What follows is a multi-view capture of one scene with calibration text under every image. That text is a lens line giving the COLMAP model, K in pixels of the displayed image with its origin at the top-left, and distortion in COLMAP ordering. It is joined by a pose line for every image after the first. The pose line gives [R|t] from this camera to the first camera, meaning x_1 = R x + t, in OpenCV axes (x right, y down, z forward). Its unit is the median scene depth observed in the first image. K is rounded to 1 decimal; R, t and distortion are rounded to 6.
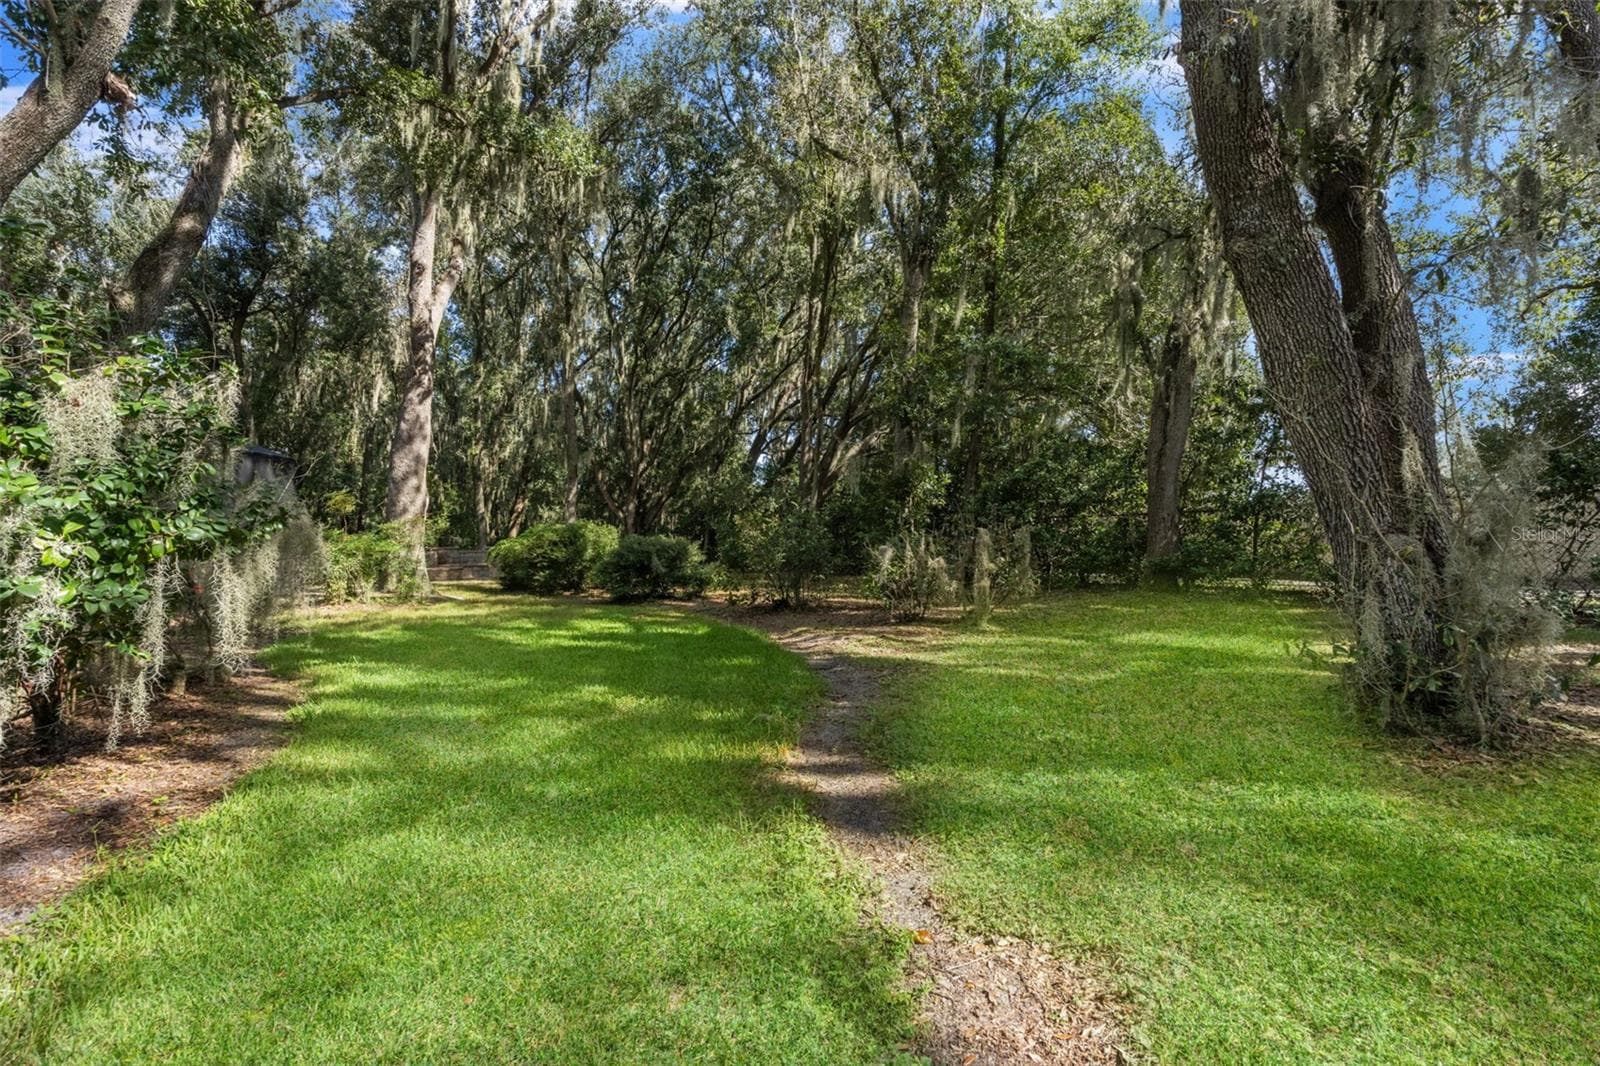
lens RADIAL K [[755.0, 0, 800.0], [0, 755.0, 533.0], [0, 0, 1]] dist [-0.000052, 0.000124]
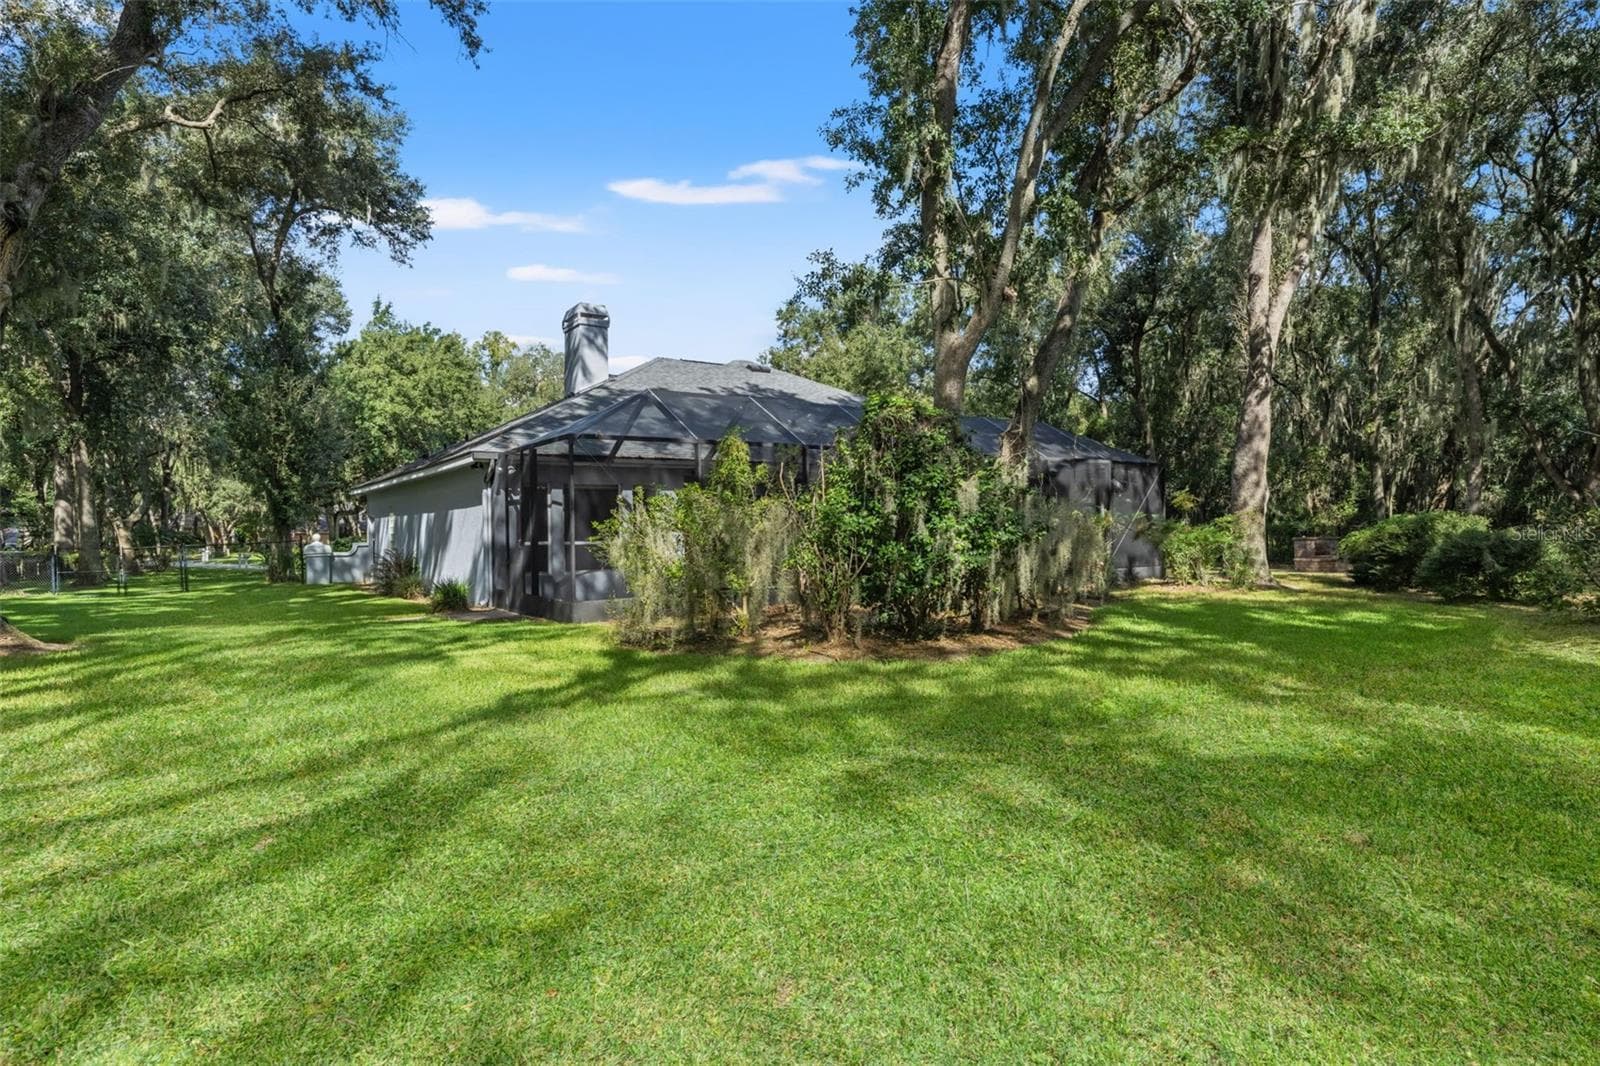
lens RADIAL K [[925.5, 0, 777.0], [0, 925.5, 532.9], [0, 0, 1]] dist [-0.001607, 0.000067]
pose [[0.483033, 0.010961, -0.875533, 0.320557], [0.006994, 0.999841, 0.016375, -0.015024], [0.875574, -0.014033, 0.482880, -0.237456]]
